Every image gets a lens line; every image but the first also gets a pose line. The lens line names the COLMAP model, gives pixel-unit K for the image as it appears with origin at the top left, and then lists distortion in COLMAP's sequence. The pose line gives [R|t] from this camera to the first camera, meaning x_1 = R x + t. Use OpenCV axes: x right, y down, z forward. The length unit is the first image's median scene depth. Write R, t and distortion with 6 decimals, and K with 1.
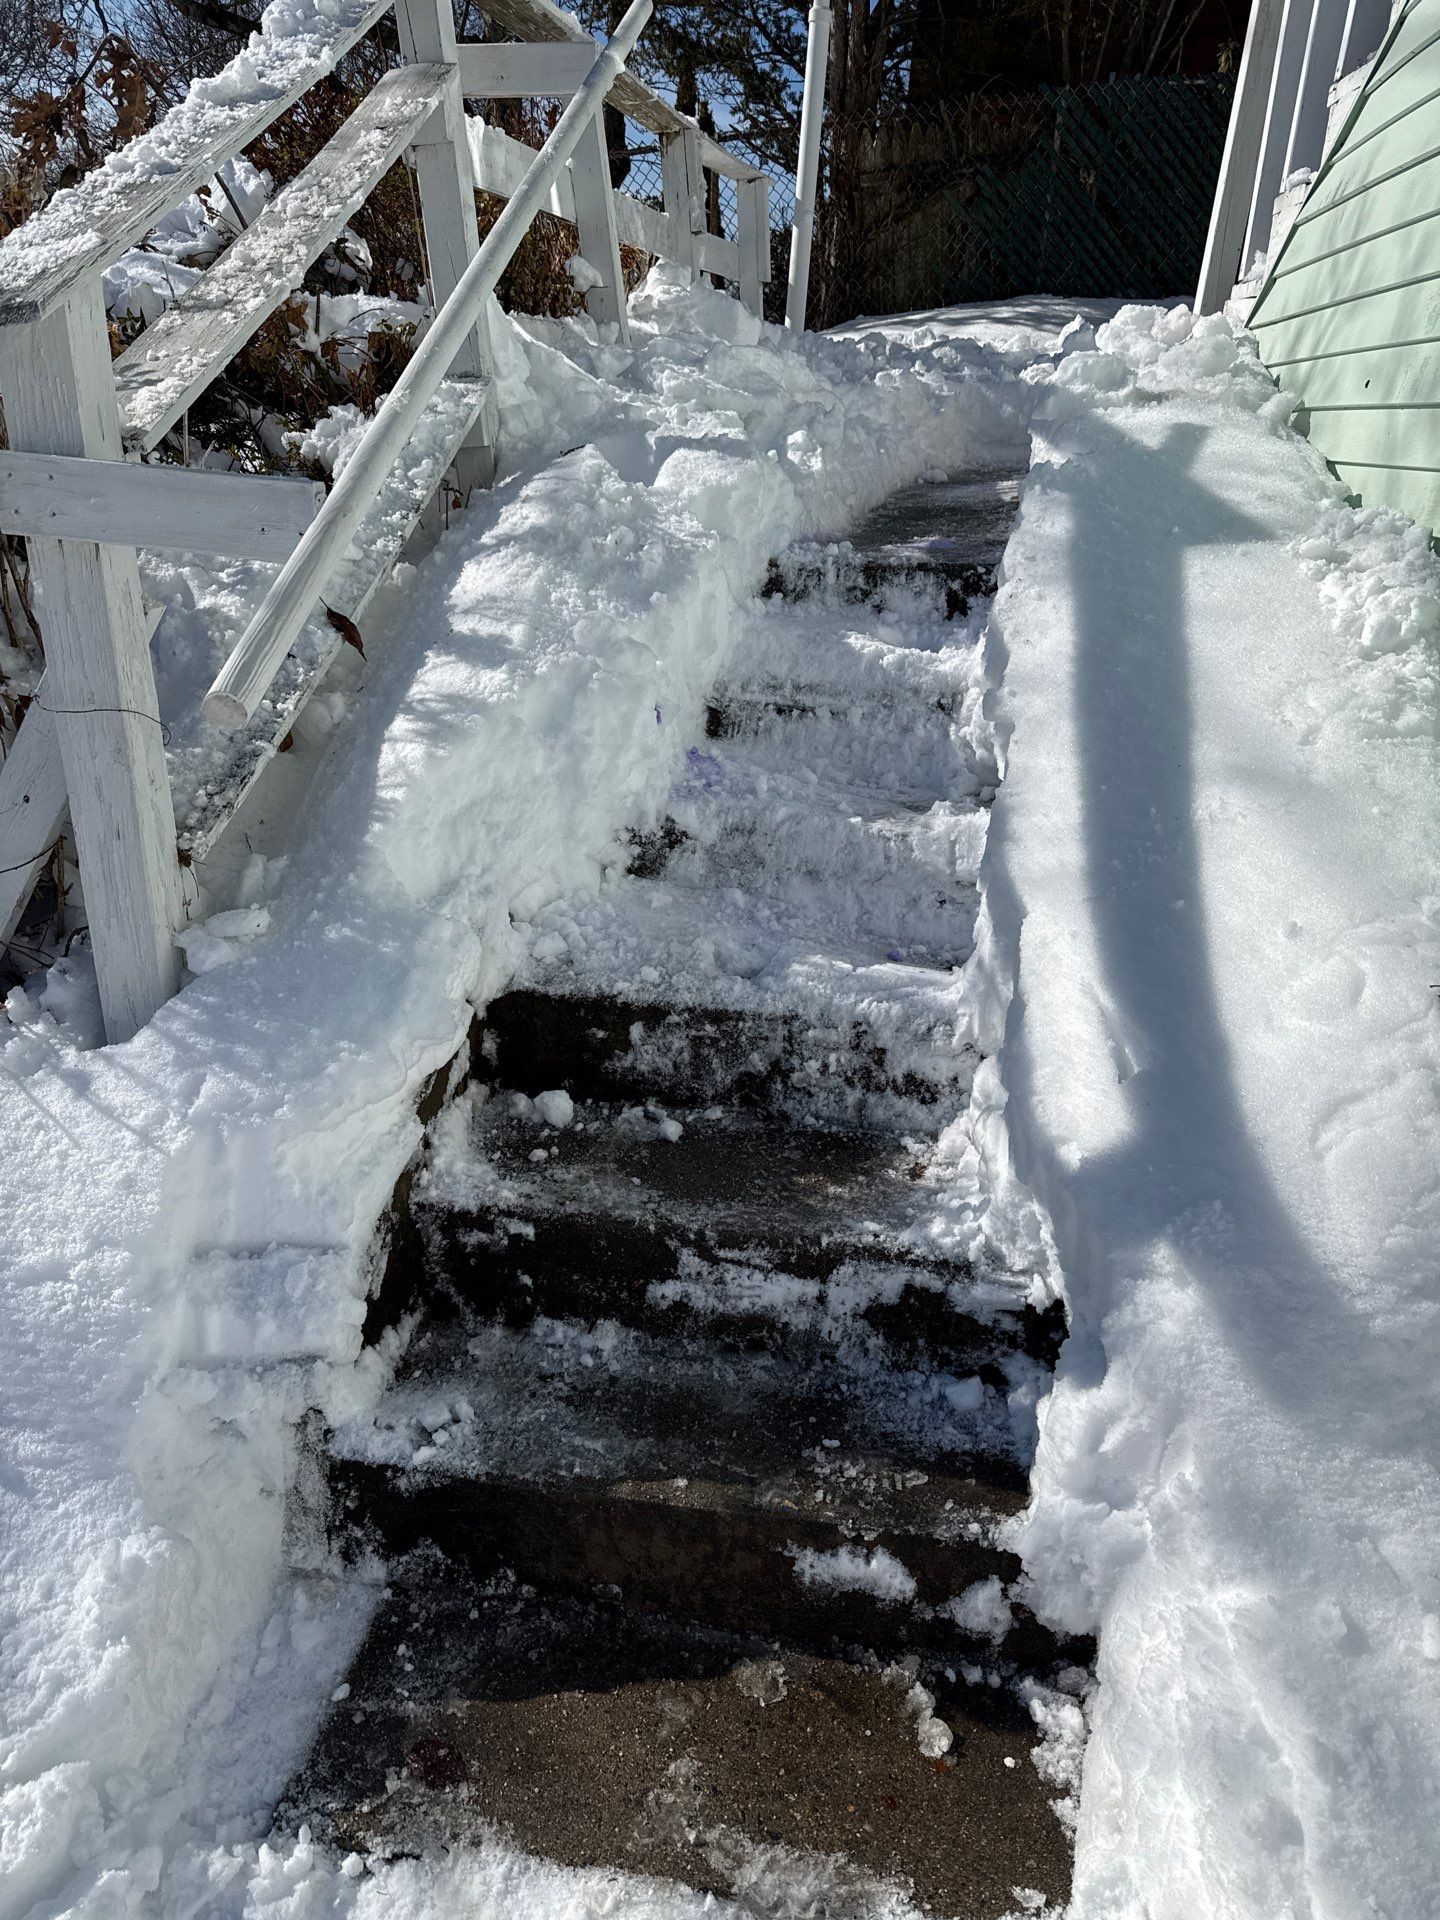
lens RADIAL K [[1319.7, 0, 716.7], [0, 1319.7, 959.8], [0, 0, 1]] dist [-0.005627, -0.005725]
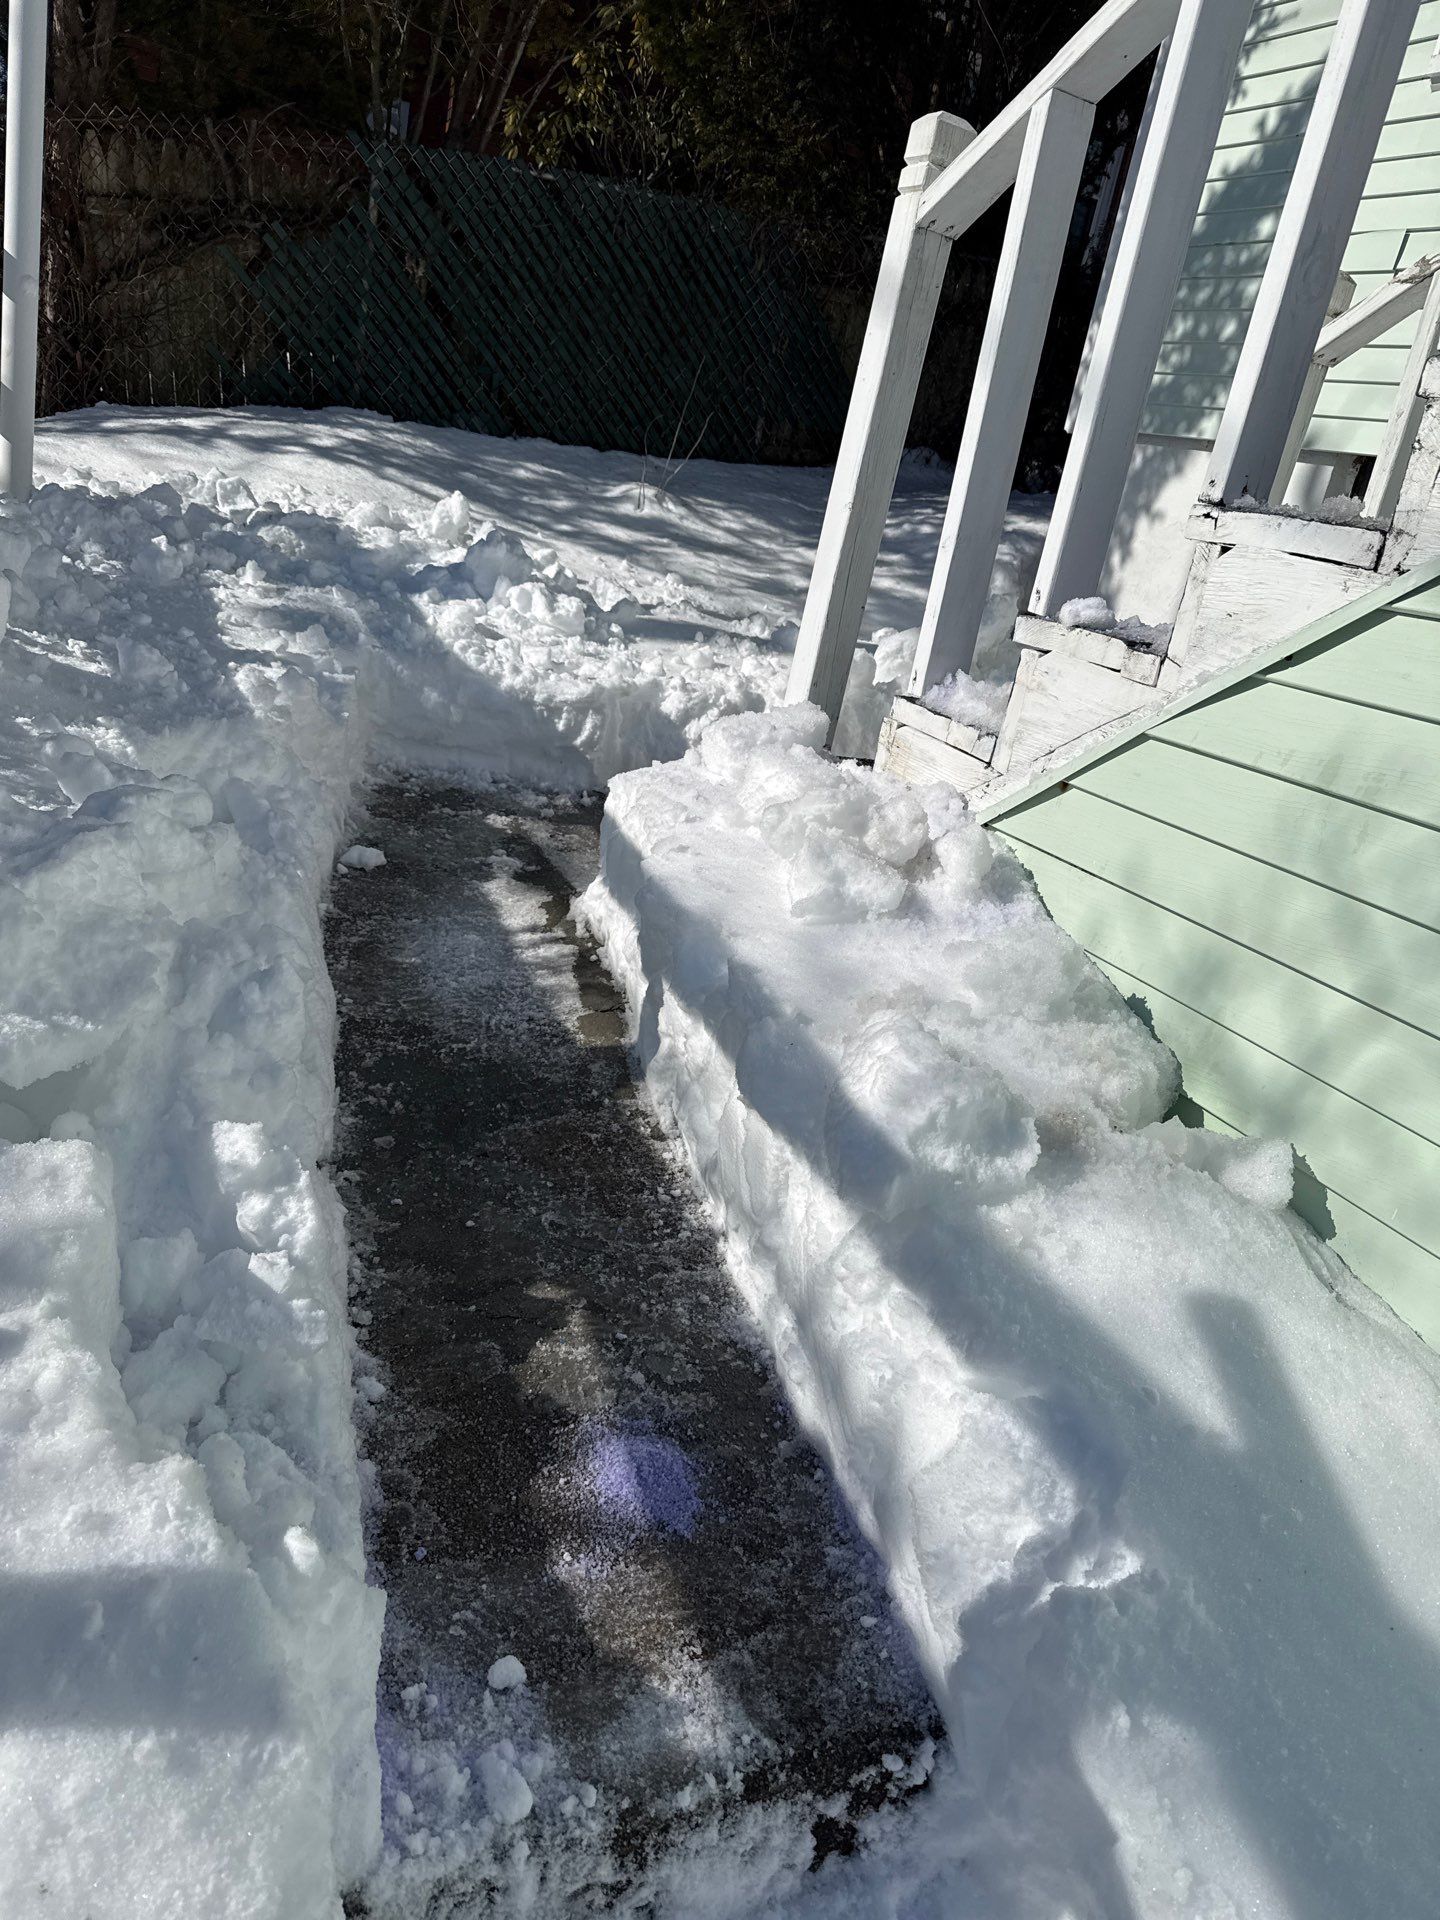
lens RADIAL K [[1319.7, 0, 719.1], [0, 1319.7, 963.8], [0, 0, 1]] dist [-0.005627, -0.005725]
pose [[0.840679, -0.090723, 0.533880, -0.014040], [0.078235, 0.995871, 0.046035, -0.217442], [-0.535853, 0.003068, 0.844306, 0.266887]]
